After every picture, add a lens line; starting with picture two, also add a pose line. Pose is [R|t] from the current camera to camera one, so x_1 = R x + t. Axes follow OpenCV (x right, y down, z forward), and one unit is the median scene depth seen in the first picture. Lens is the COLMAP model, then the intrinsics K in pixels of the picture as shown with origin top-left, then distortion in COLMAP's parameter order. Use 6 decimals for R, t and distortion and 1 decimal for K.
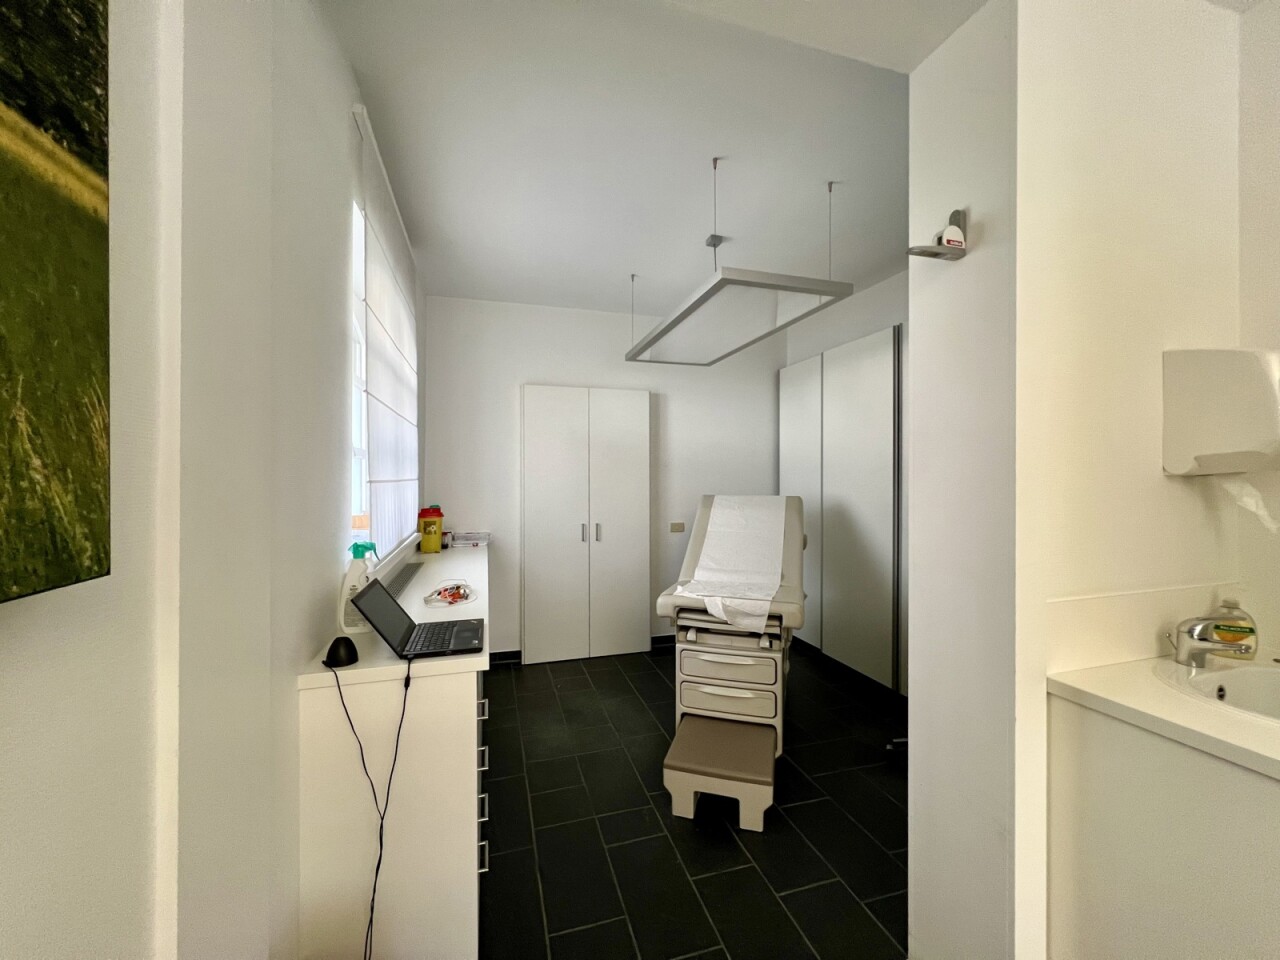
lens RADIAL K [[523.4, 0, 645.4], [0, 523.4, 480.5], [0, 0, 1]] dist [-0.002435, -0.000685]
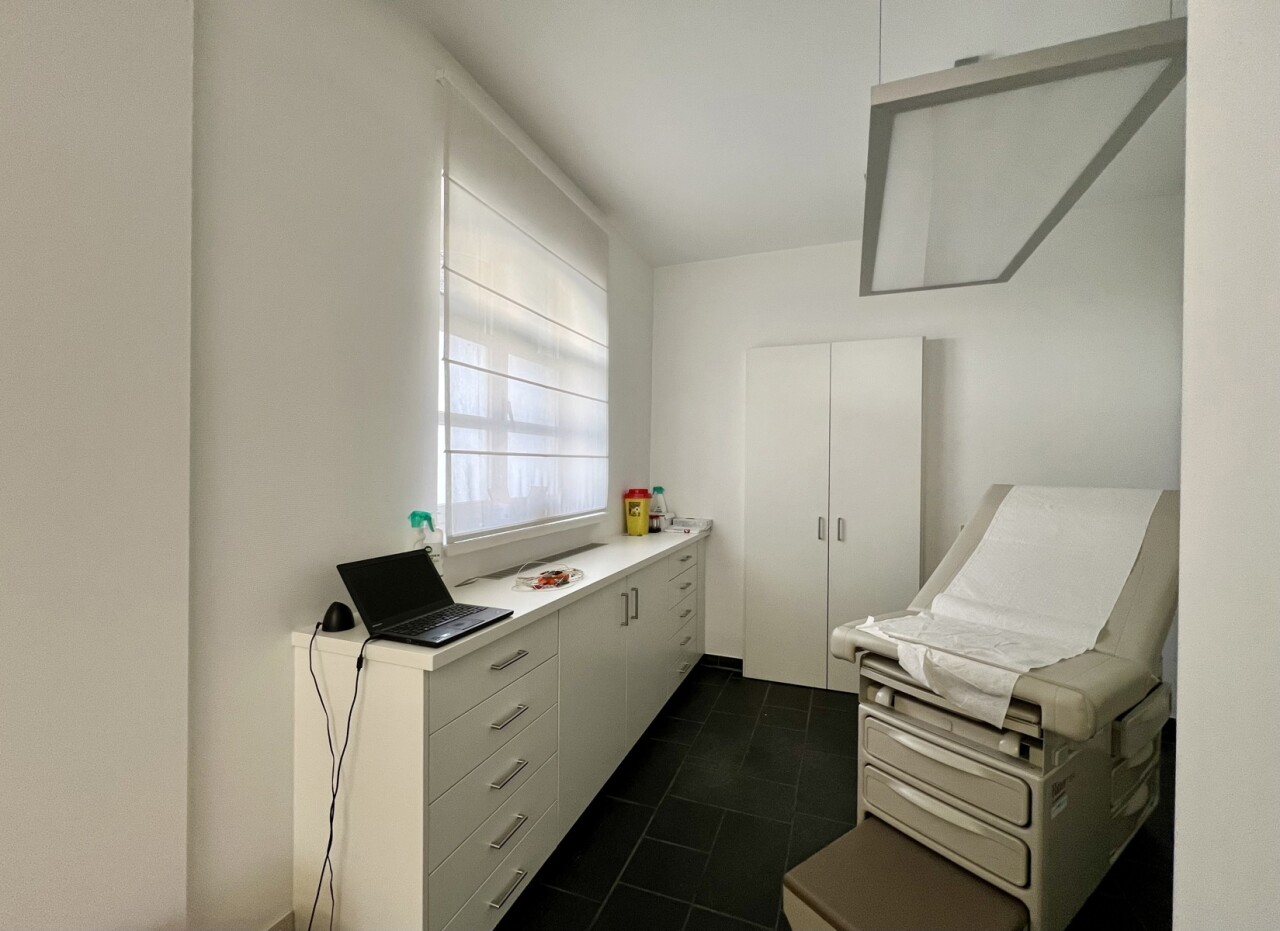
lens RADIAL K [[545.0, 0, 632.2], [0, 545.0, 471.3], [0, 0, 1]] dist [0.001815, -0.000266]
pose [[0.783573, 0.015822, -0.621098, 0.261813], [-0.014895, 0.999867, 0.006679, 0.019637], [0.621121, 0.004018, 0.783705, 0.286157]]
